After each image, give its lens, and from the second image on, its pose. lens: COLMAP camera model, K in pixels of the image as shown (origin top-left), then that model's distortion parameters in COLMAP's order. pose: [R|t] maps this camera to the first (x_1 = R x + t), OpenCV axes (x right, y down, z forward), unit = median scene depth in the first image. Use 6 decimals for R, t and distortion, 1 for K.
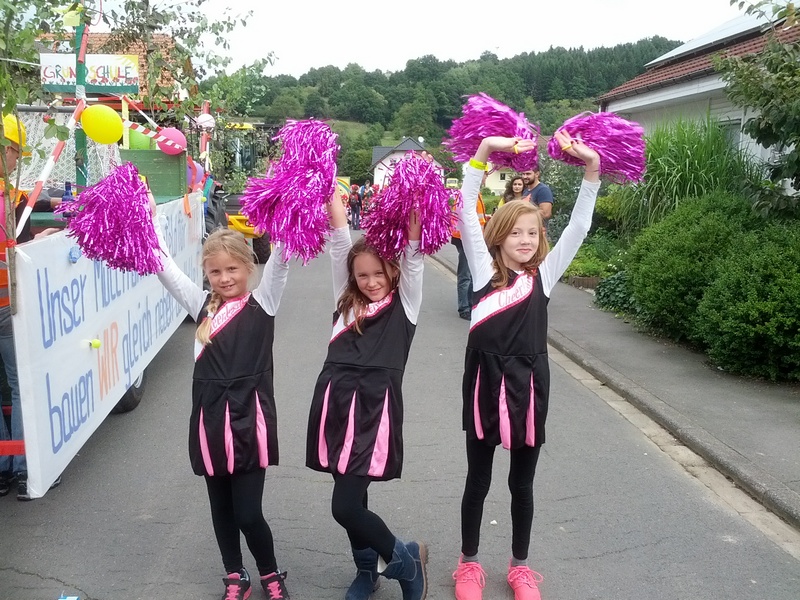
lens RADIAL K [[735.9, 0, 400.0], [0, 735.9, 300.0], [0, 0, 1]] dist [0.034052, -0.019805]
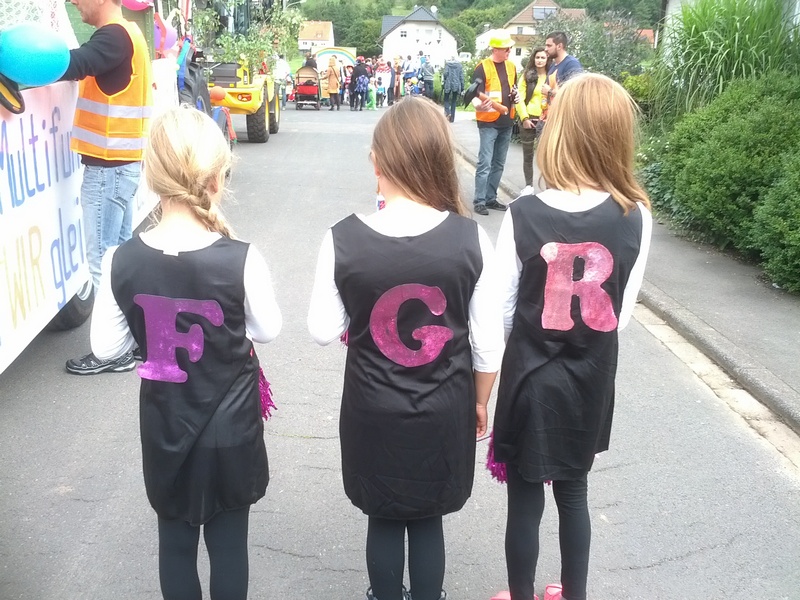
lens RADIAL K [[735.9, 0, 400.0], [0, 735.9, 300.0], [0, 0, 1]] dist [0.034052, -0.019805]
pose [[0.999669, 0.025086, -0.005699, 0.002795], [-0.023852, 0.986841, 0.159927, -0.015878], [0.009636, -0.159738, 0.987112, 0.131407]]
